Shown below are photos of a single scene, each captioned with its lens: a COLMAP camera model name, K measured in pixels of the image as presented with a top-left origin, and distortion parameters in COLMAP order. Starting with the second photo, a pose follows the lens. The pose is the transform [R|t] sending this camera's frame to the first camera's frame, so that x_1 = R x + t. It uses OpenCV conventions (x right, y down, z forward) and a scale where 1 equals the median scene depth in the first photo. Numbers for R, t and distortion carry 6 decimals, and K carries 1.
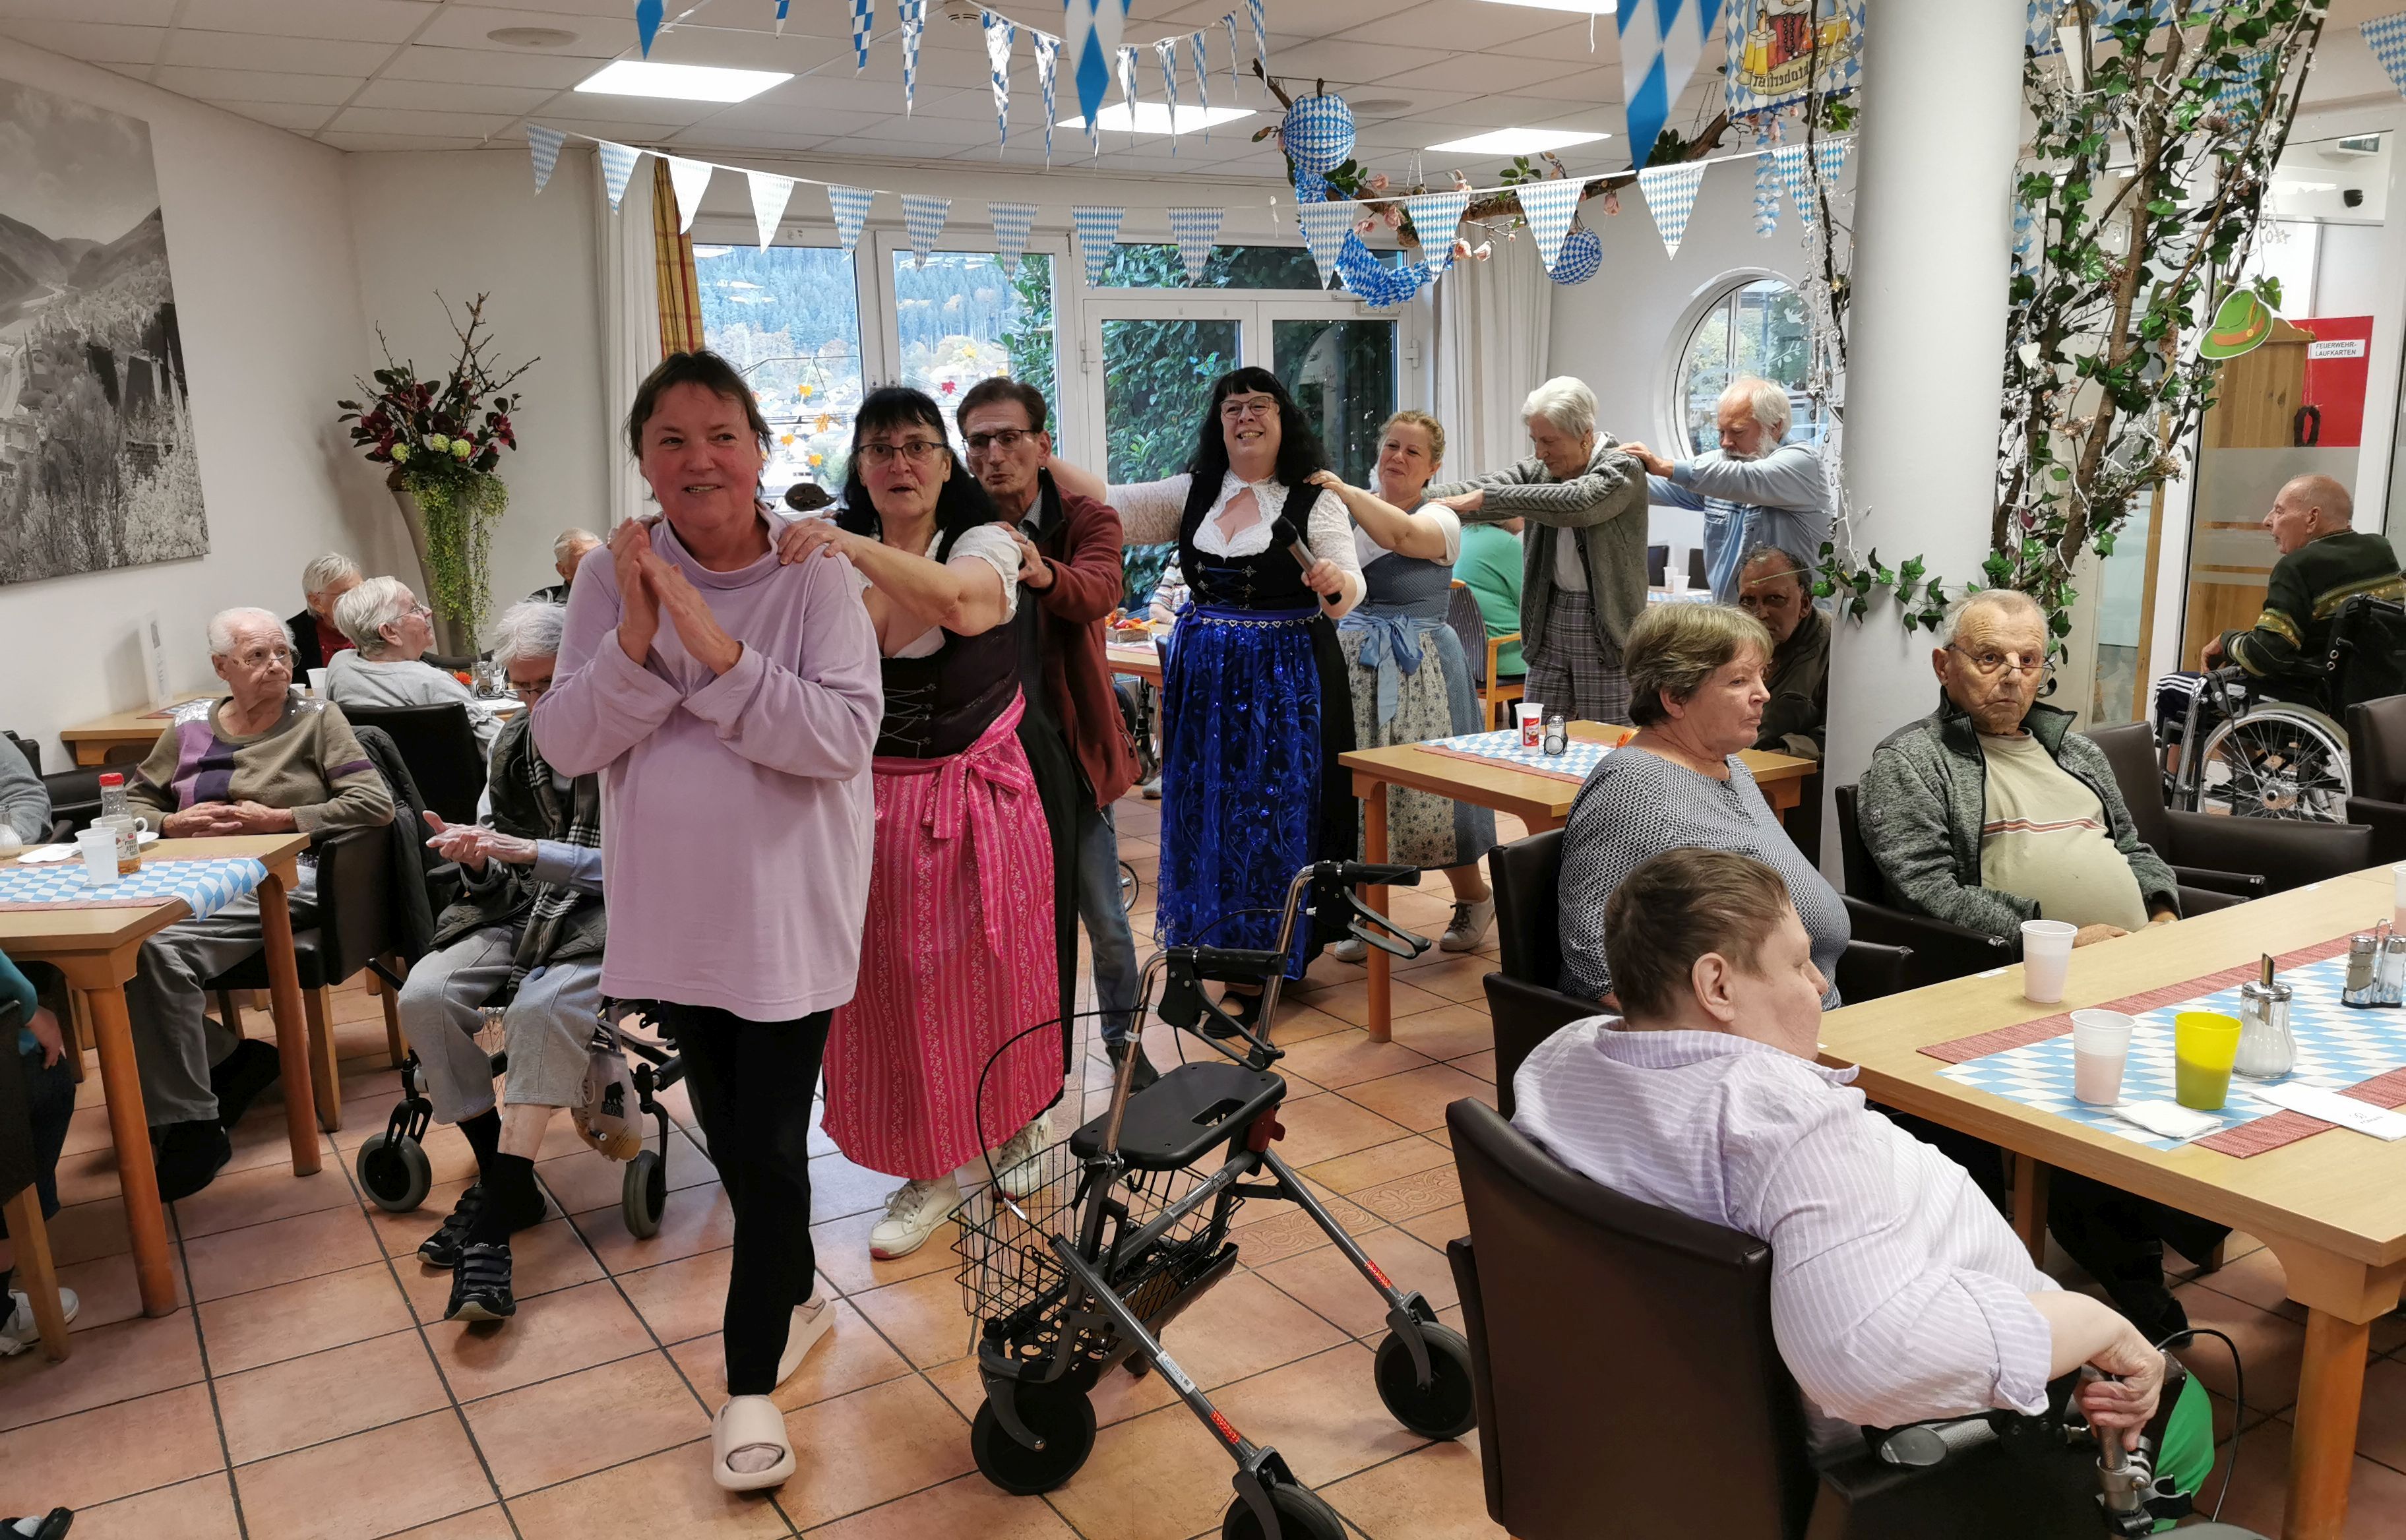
lens RADIAL K [[1851.7, 0, 1204.3], [0, 1851.7, 863.9], [0, 0, 1]] dist [0.026374, -0.043183]
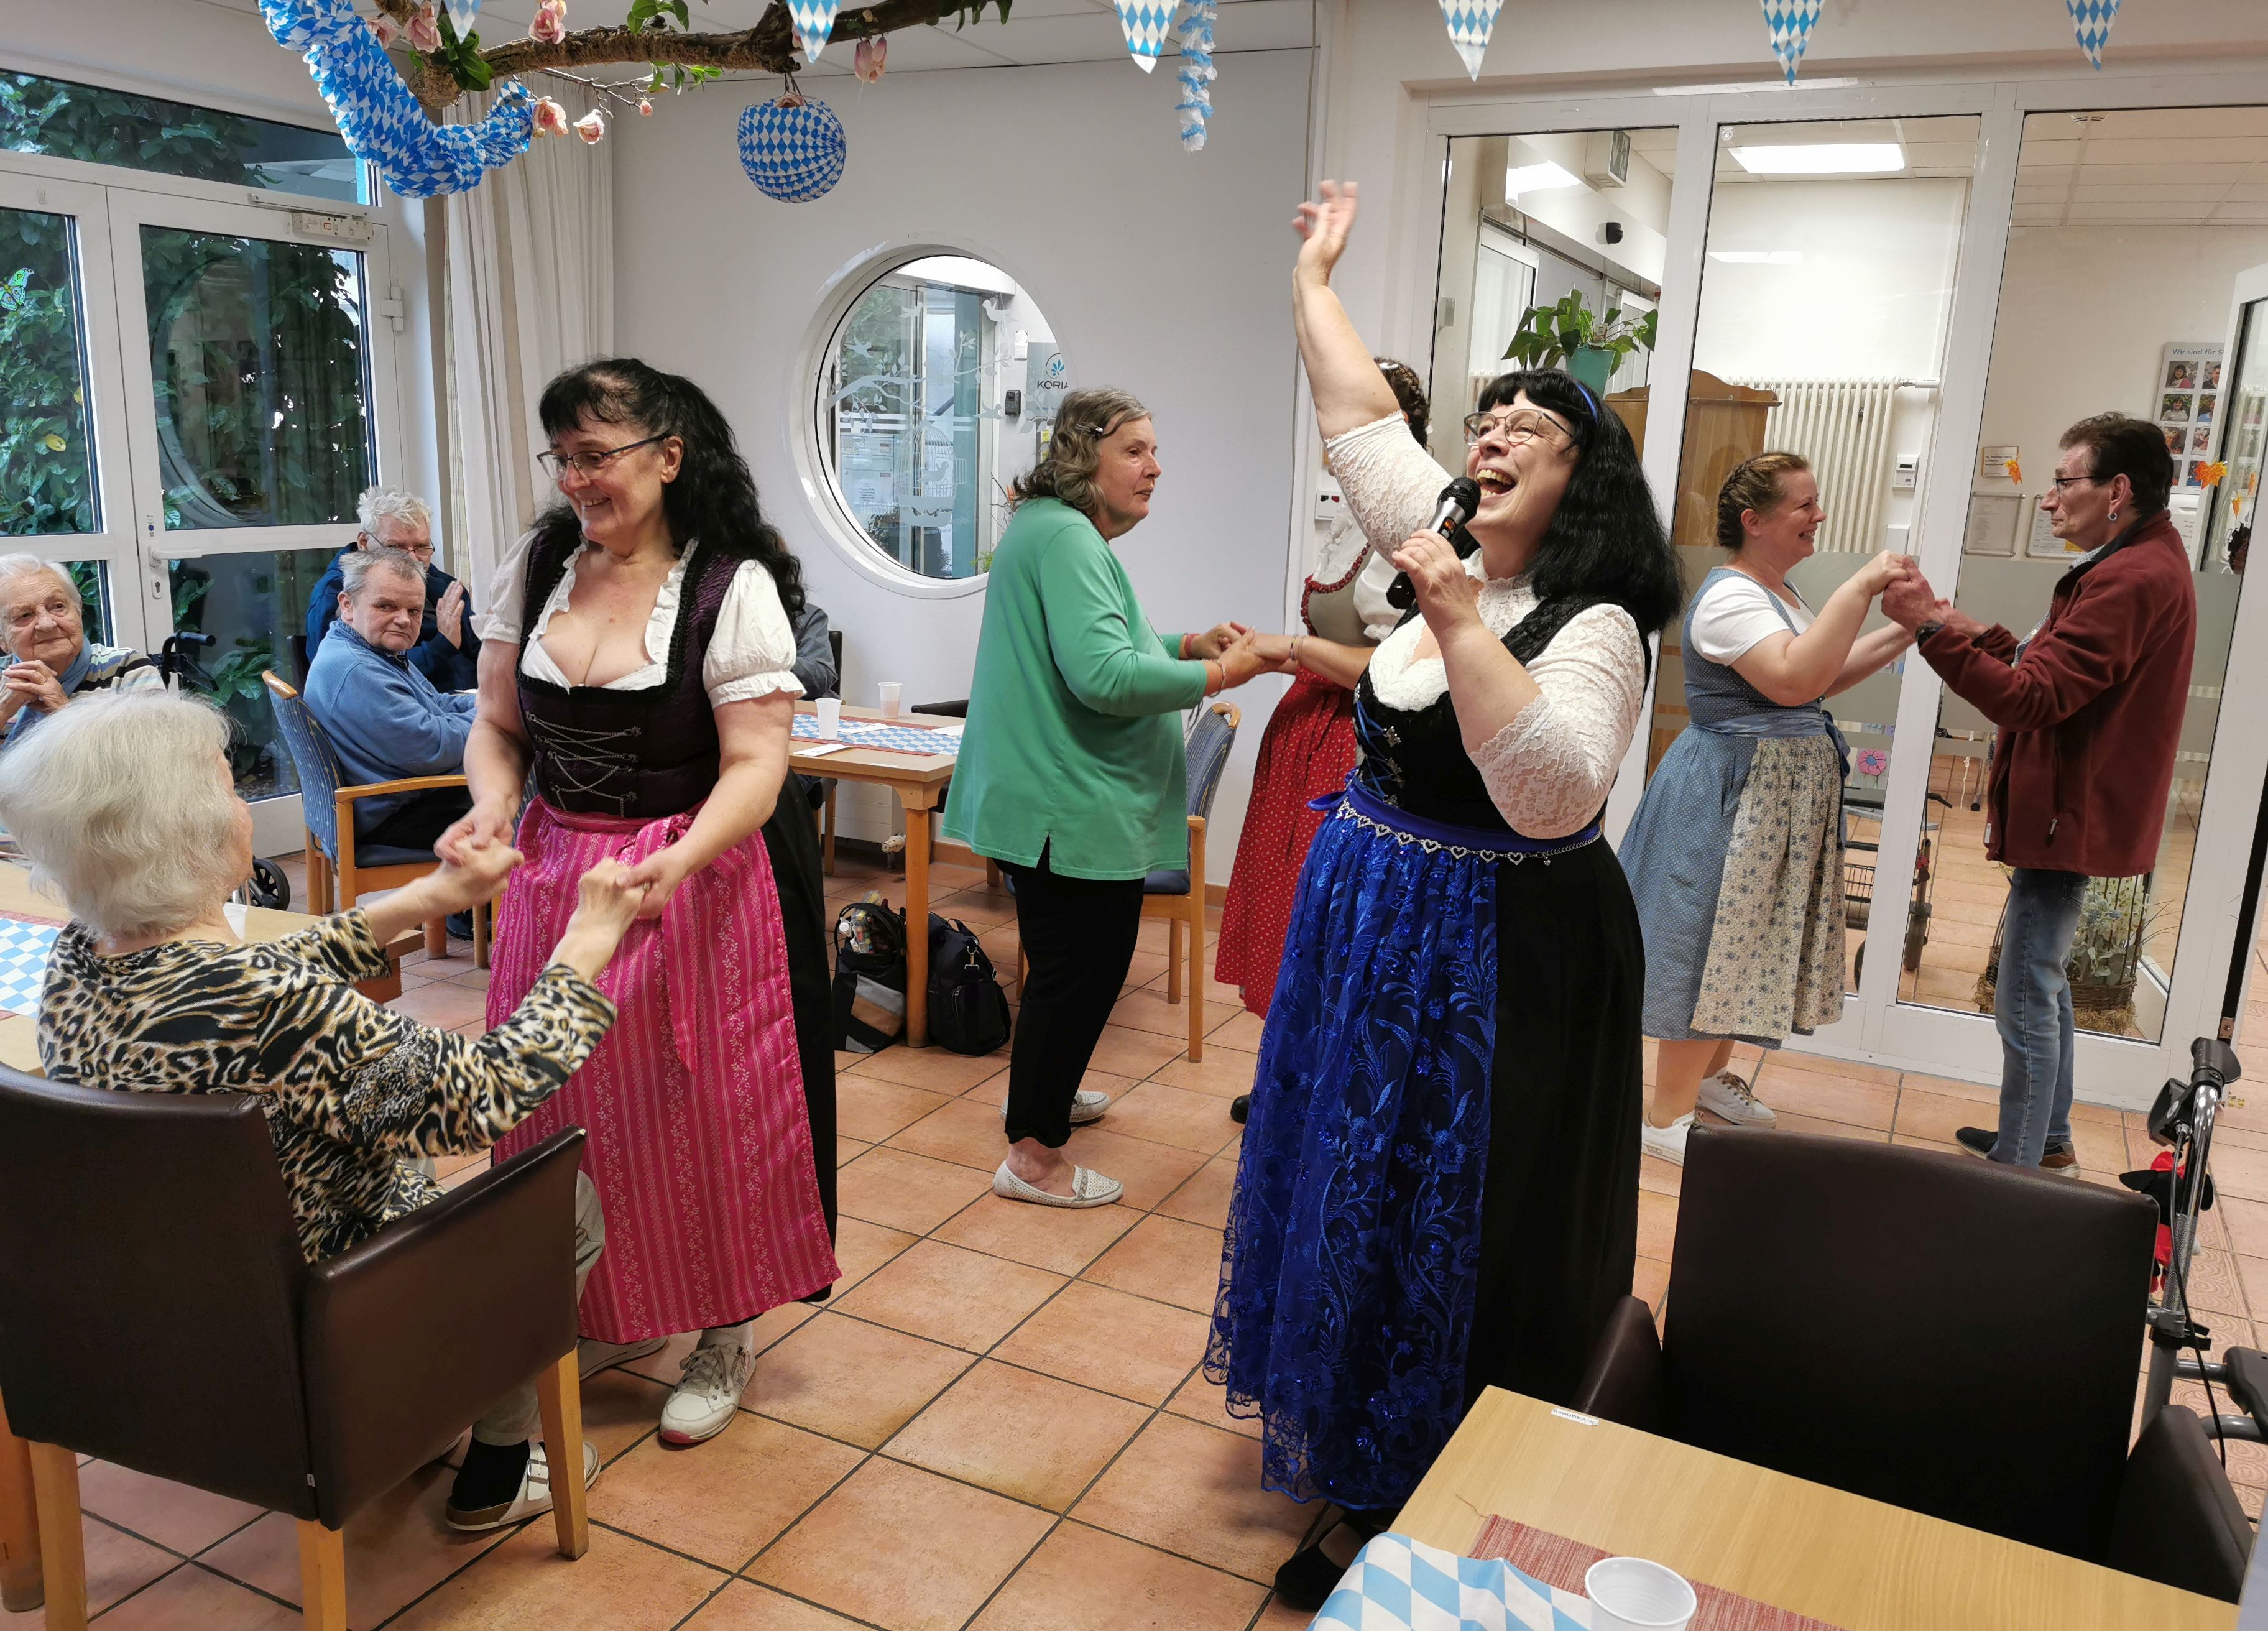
lens RADIAL K [[1743.4, 0, 1125.1], [0, 1743.4, 854.3], [0, 0, 1]] dist [0.053128, -0.080100]
pose [[0.846294, -0.061353, 0.529172, -0.006724], [0.058803, 0.998034, 0.021671, -0.164846], [-0.529461, 0.012777, 0.848238, 0.675698]]
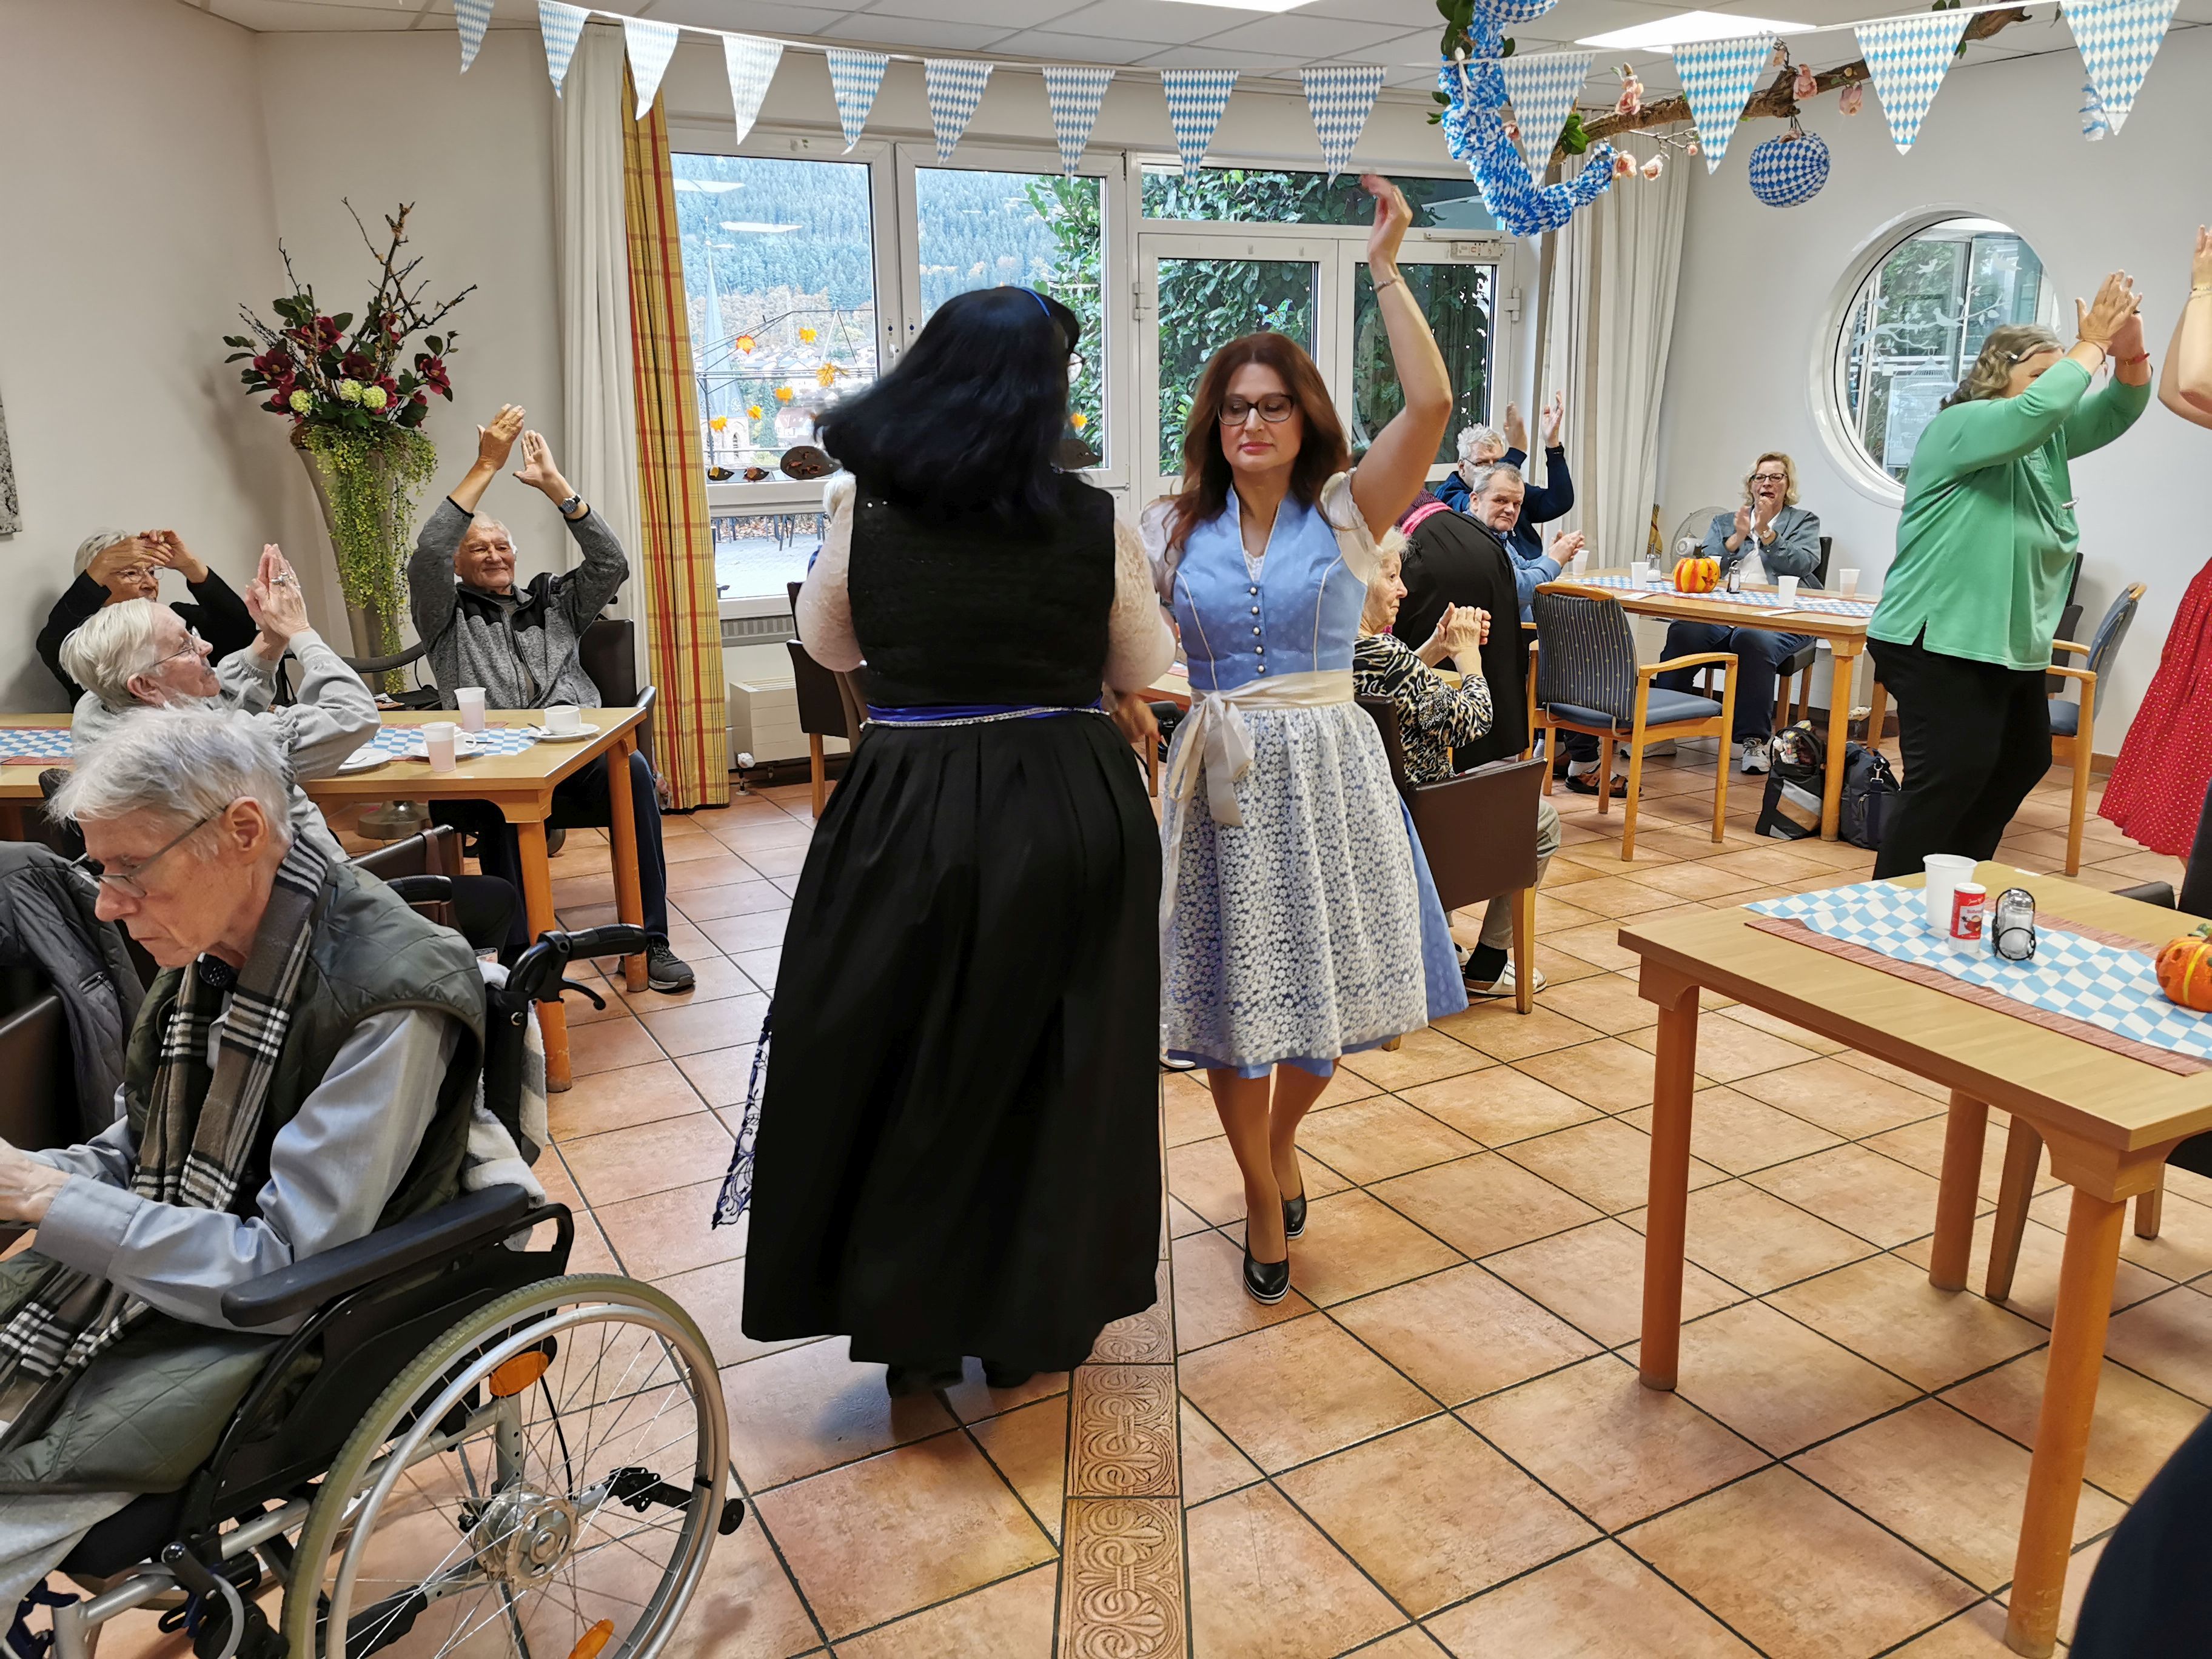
lens RADIAL K [[1698.6, 0, 1109.0], [0, 1698.6, 842.2], [0, 0, 1]] dist [0.041361, -0.061912]
pose [[0.998368, 0.029518, -0.048892, -0.052686], [-0.028073, 0.999156, 0.029982, -0.080582], [0.049736, -0.028561, 0.998354, 0.350490]]
